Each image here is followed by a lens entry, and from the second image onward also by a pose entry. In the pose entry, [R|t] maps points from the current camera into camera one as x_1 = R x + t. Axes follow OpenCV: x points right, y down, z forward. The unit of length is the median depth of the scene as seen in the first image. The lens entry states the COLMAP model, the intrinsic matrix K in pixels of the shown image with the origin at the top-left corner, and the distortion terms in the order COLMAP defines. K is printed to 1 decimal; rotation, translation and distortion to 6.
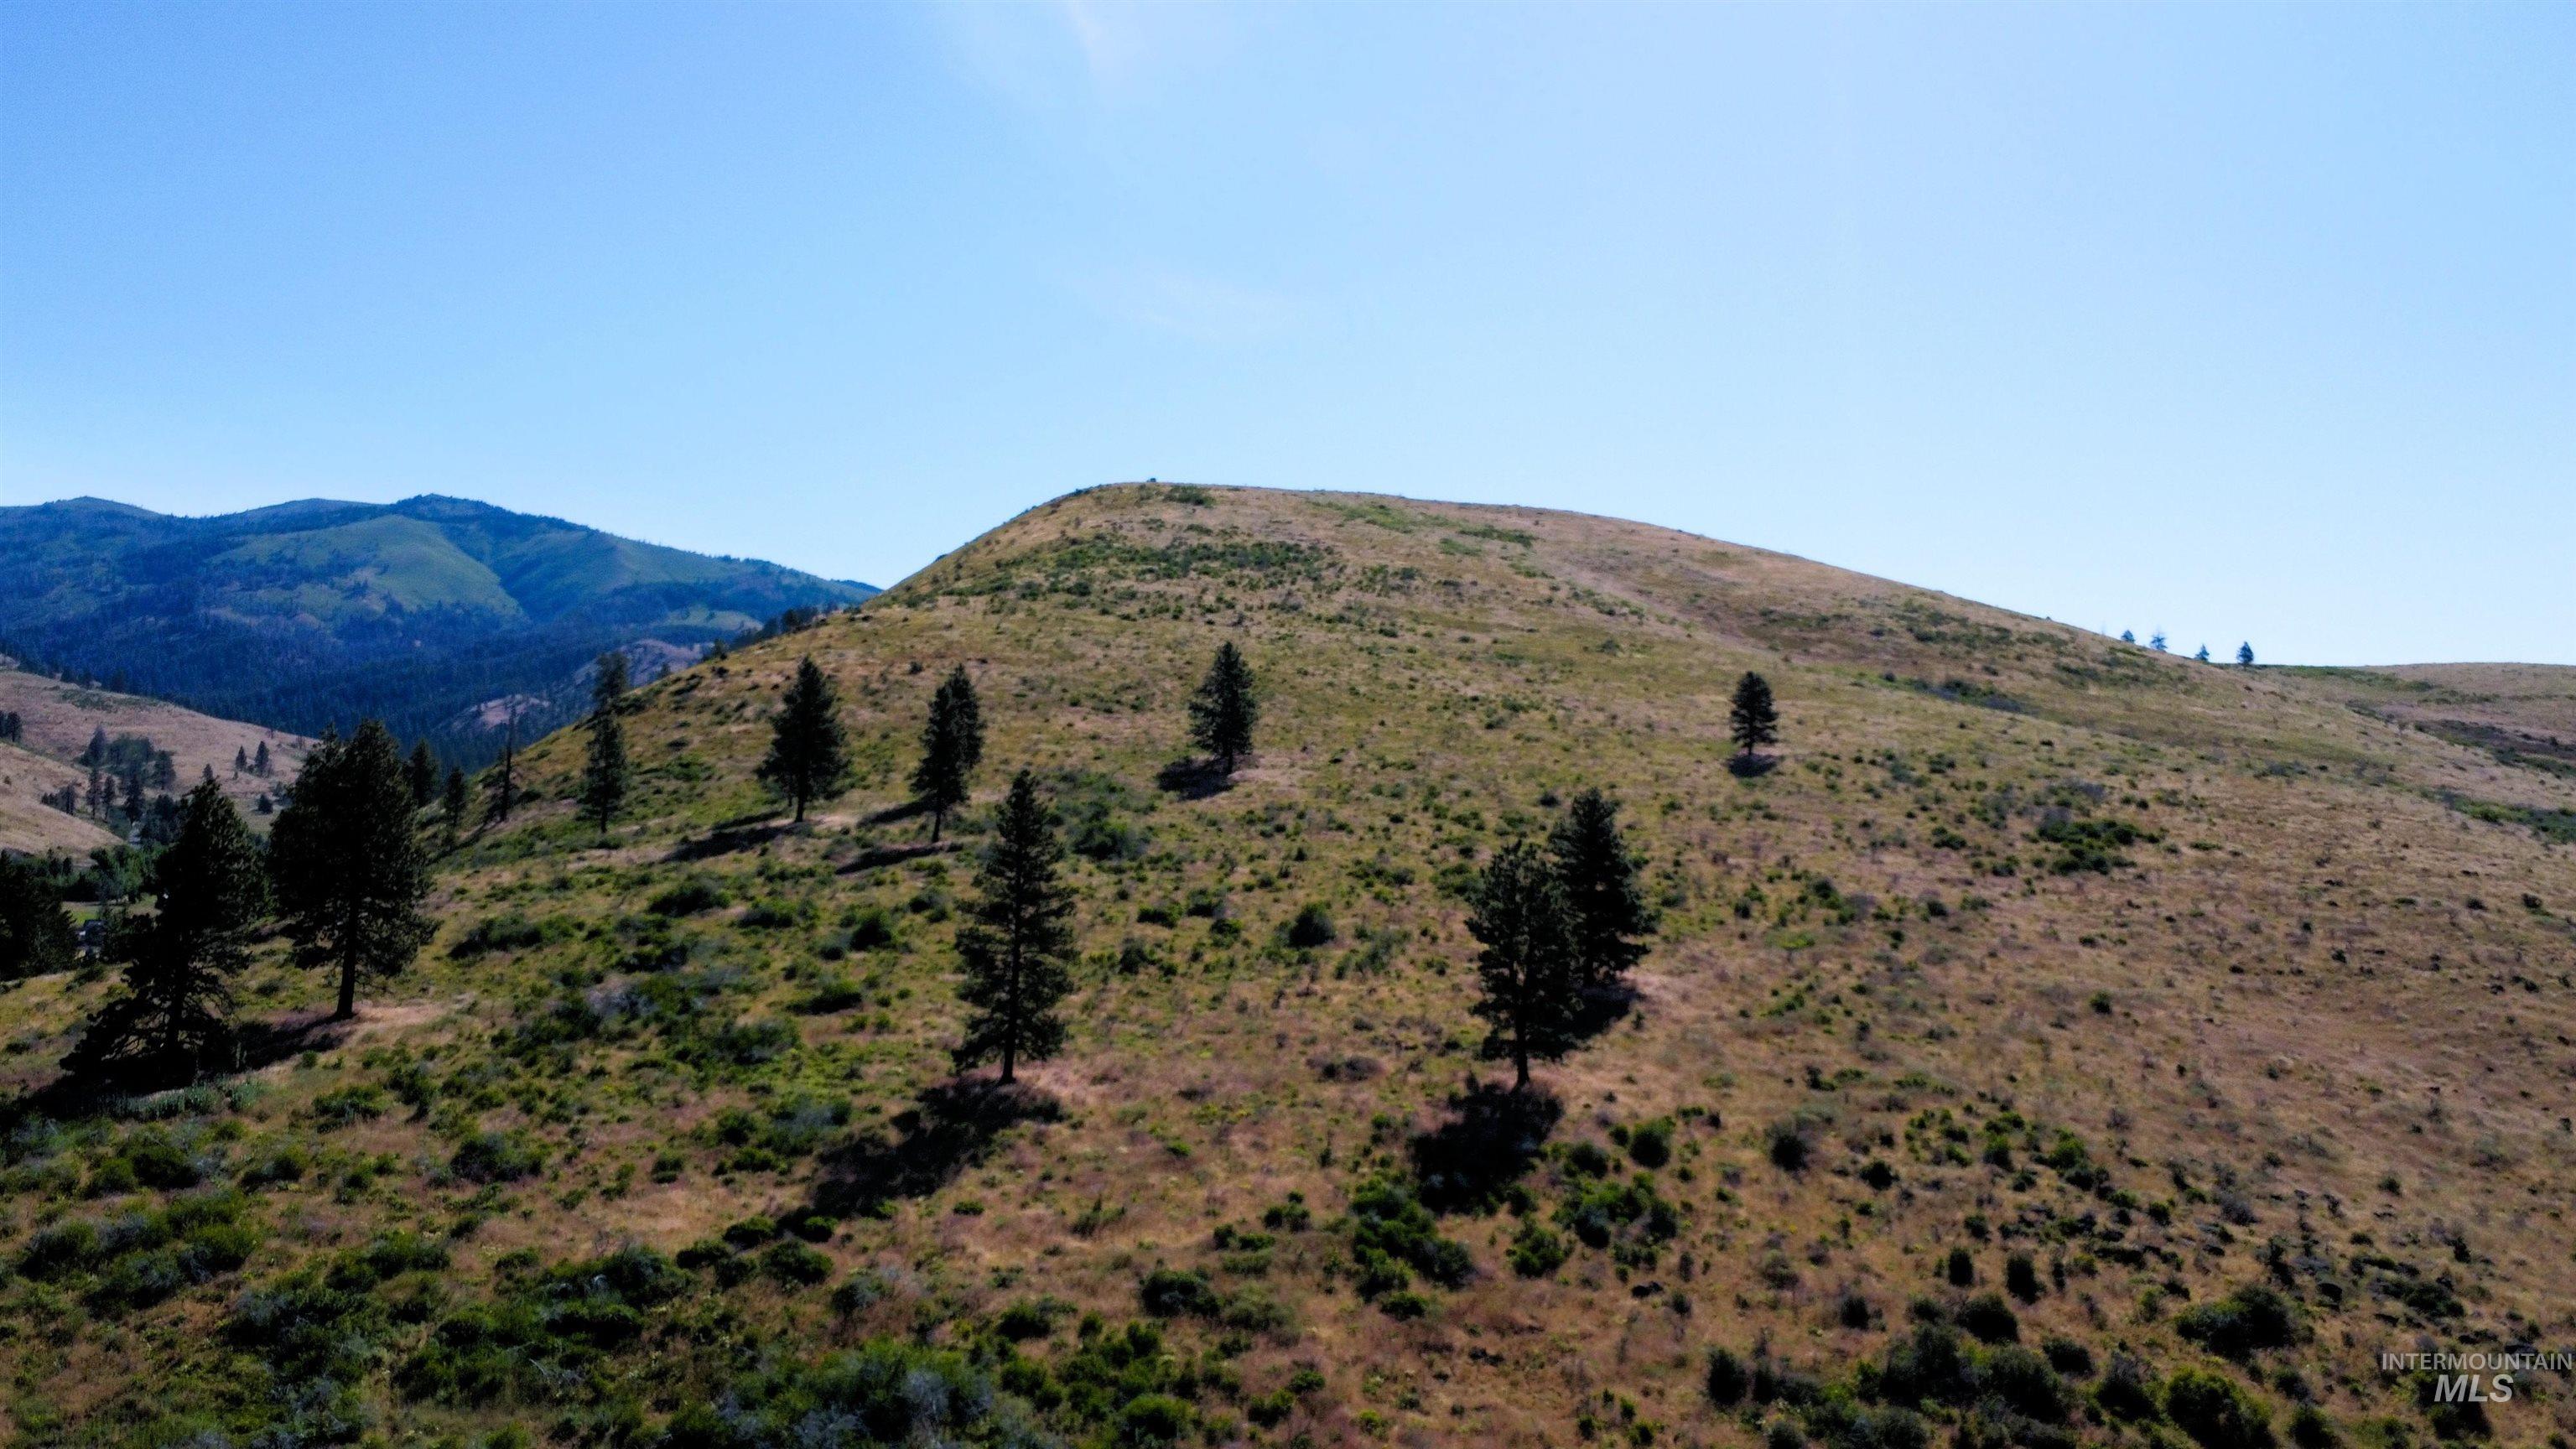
lens RADIAL K [[1945.2, 0, 1290.5], [0, 1945.2, 726.3], [0, 0, 1]] dist [0.003854, -0.009877]
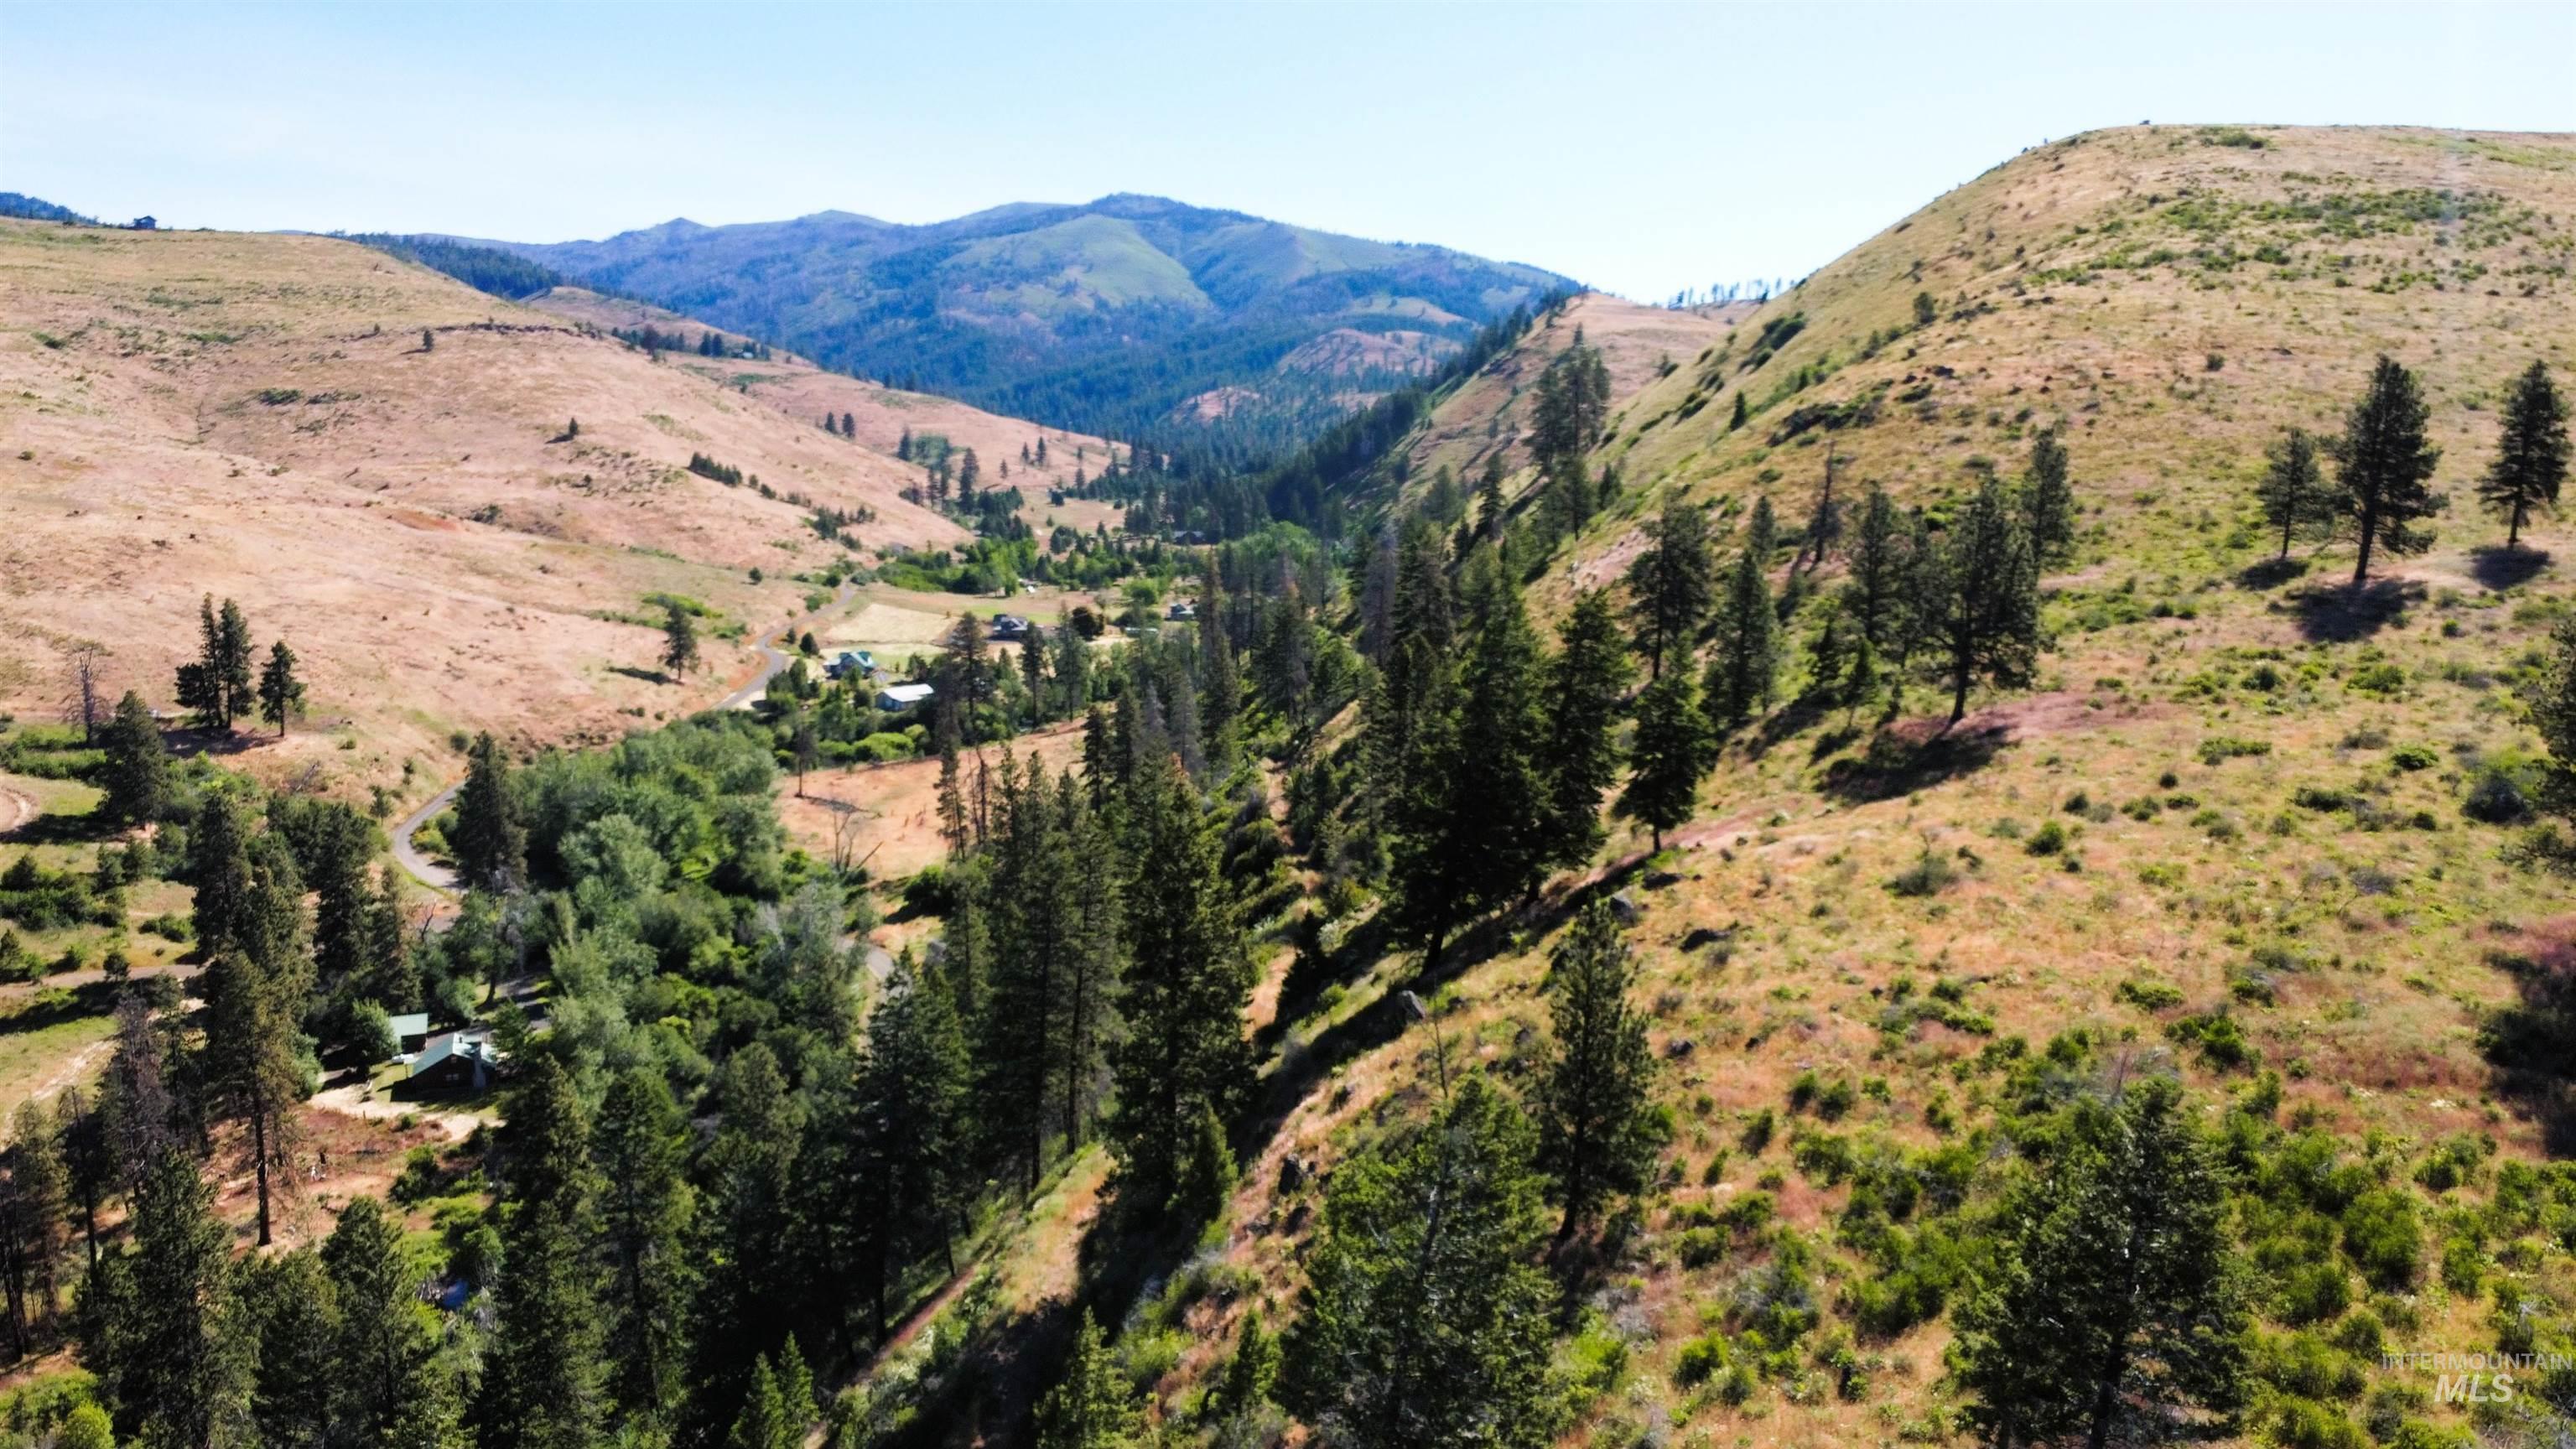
lens RADIAL K [[1945.2, 0, 1286.5], [0, 1945.2, 723.2], [0, 0, 1]] dist [0.003854, -0.009877]
pose [[0.948277, 0.038245, -0.315131, -0.365885], [0.012351, 0.987520, 0.157011, -0.017083], [0.317203, -0.152782, 0.935970, 0.136342]]
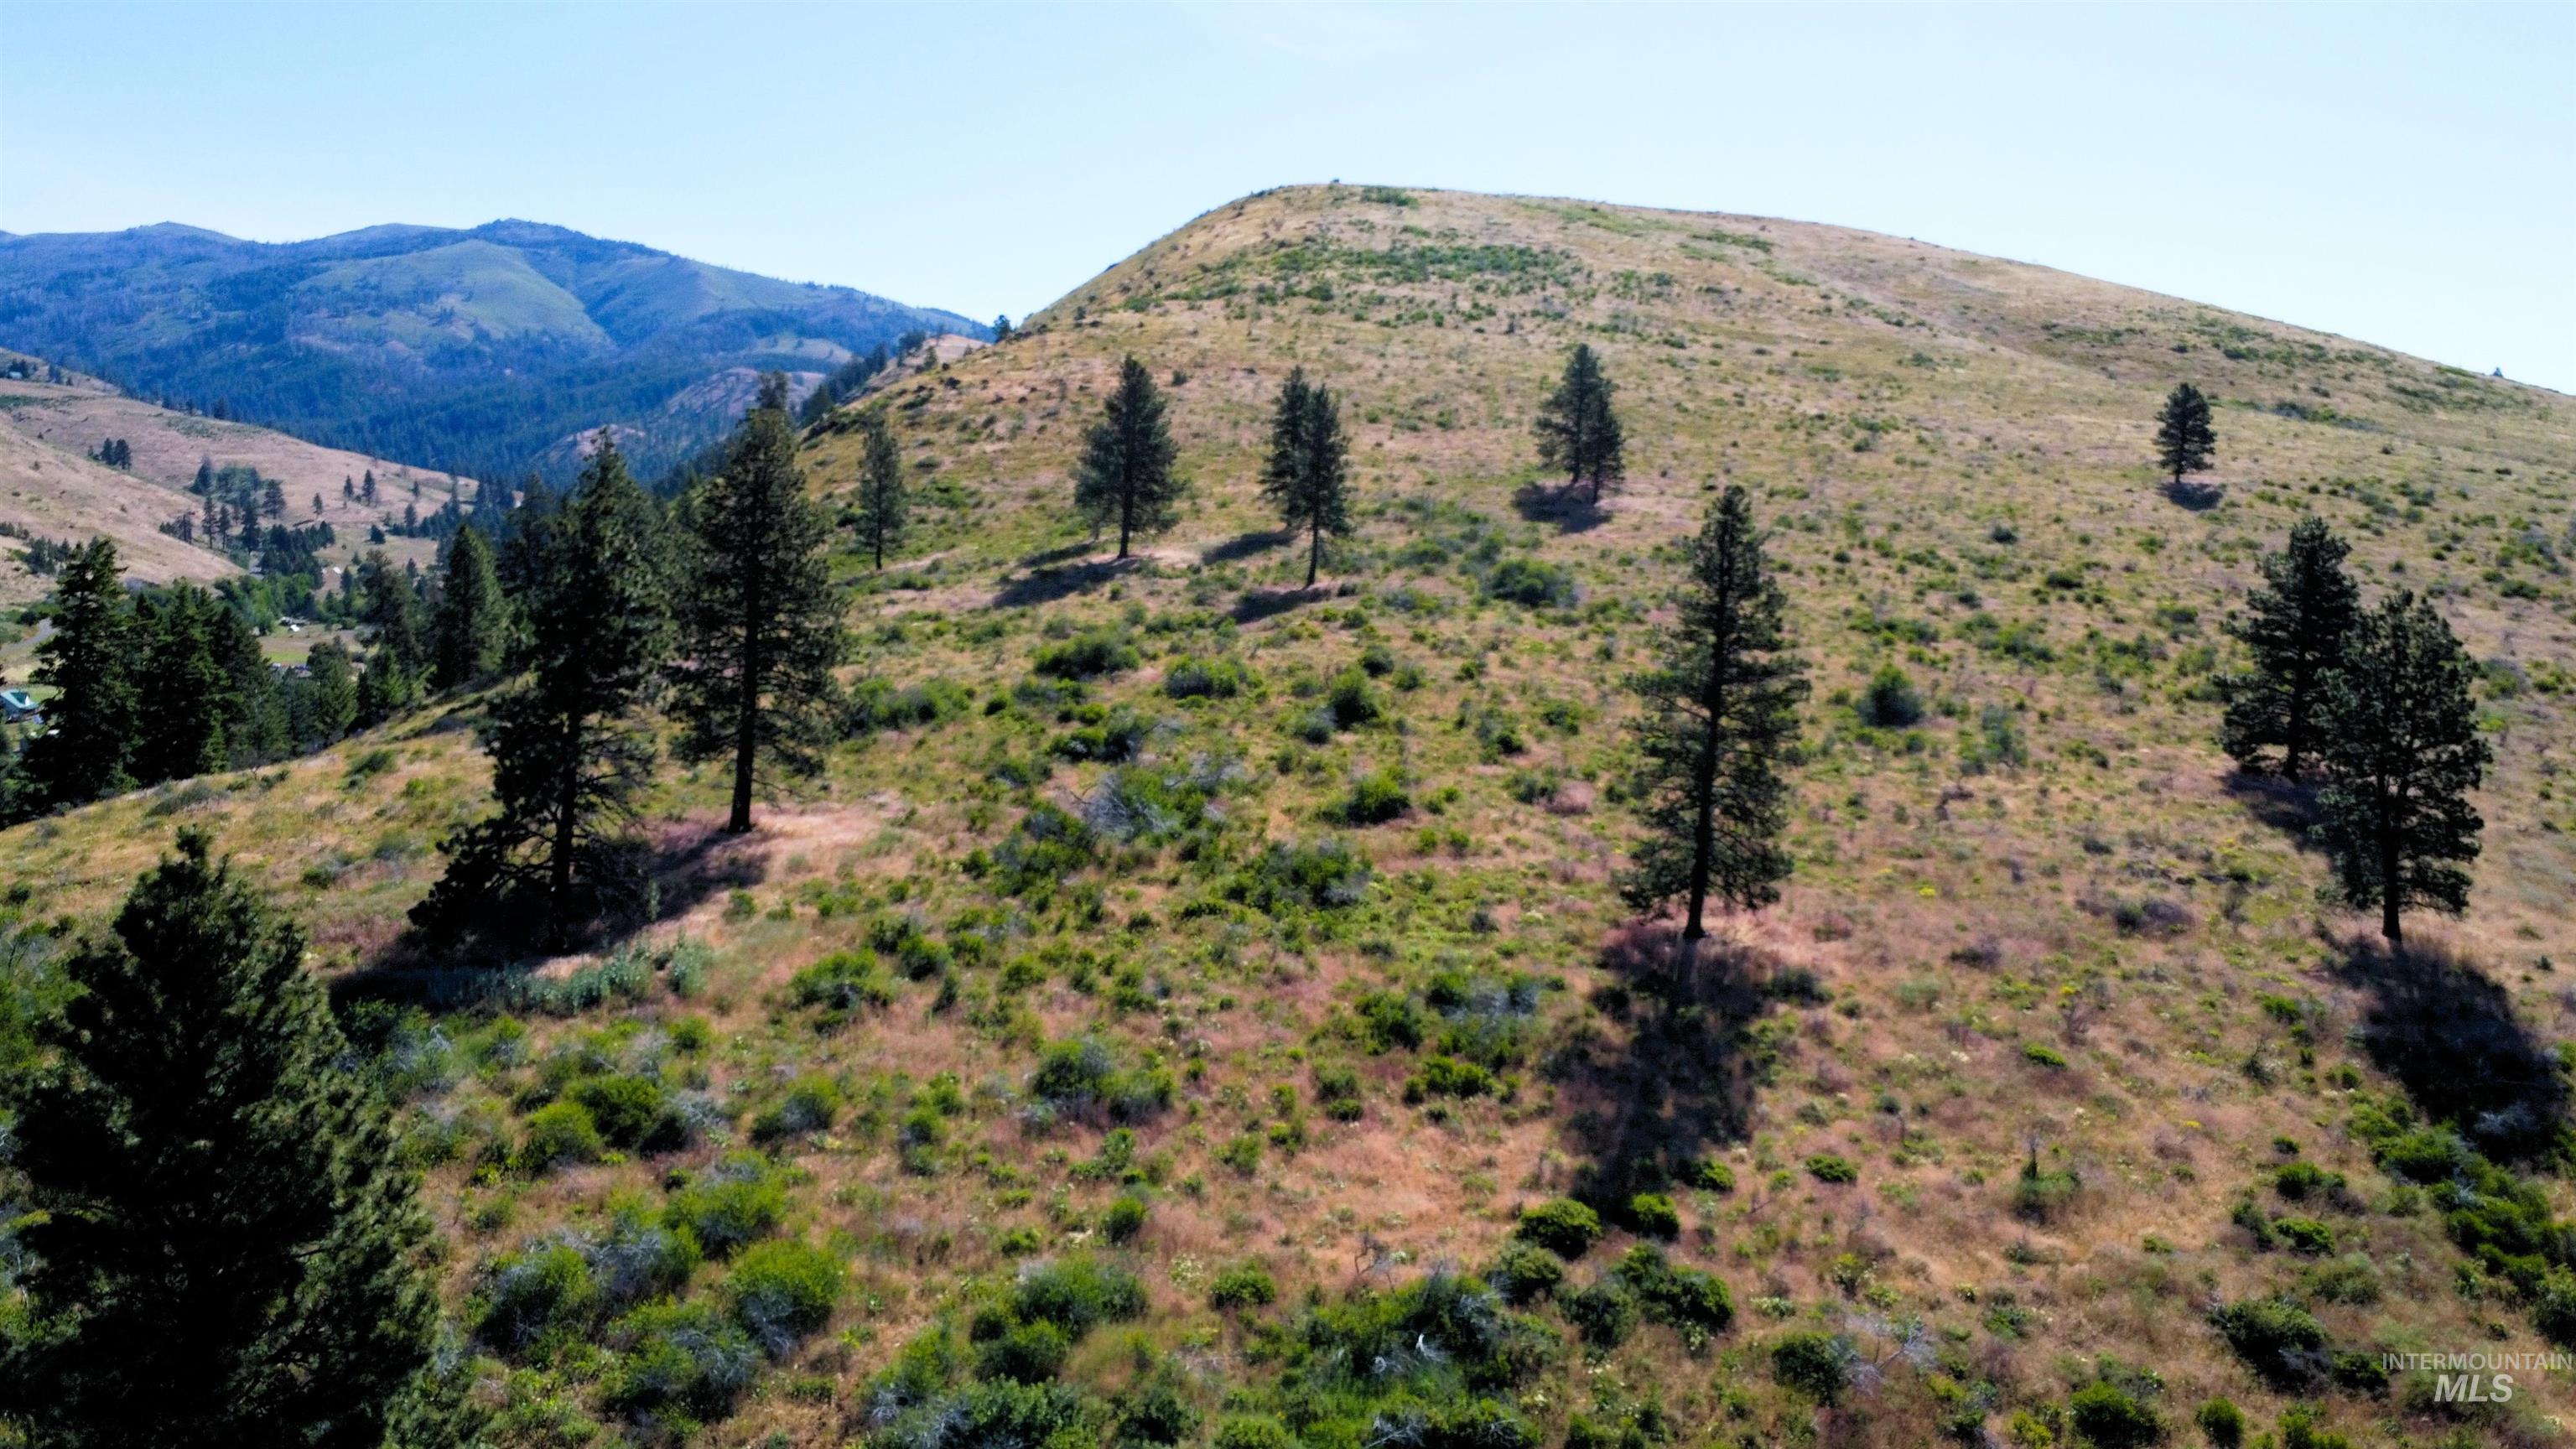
lens RADIAL K [[1945.2, 0, 1289.6], [0, 1945.2, 724.2], [0, 0, 1]] dist [0.003854, -0.009877]
pose [[0.999163, 0.008847, -0.039935, -0.133454], [-0.003400, 0.990915, 0.134444, 0.007123], [0.040761, -0.134196, 0.990116, 0.158002]]
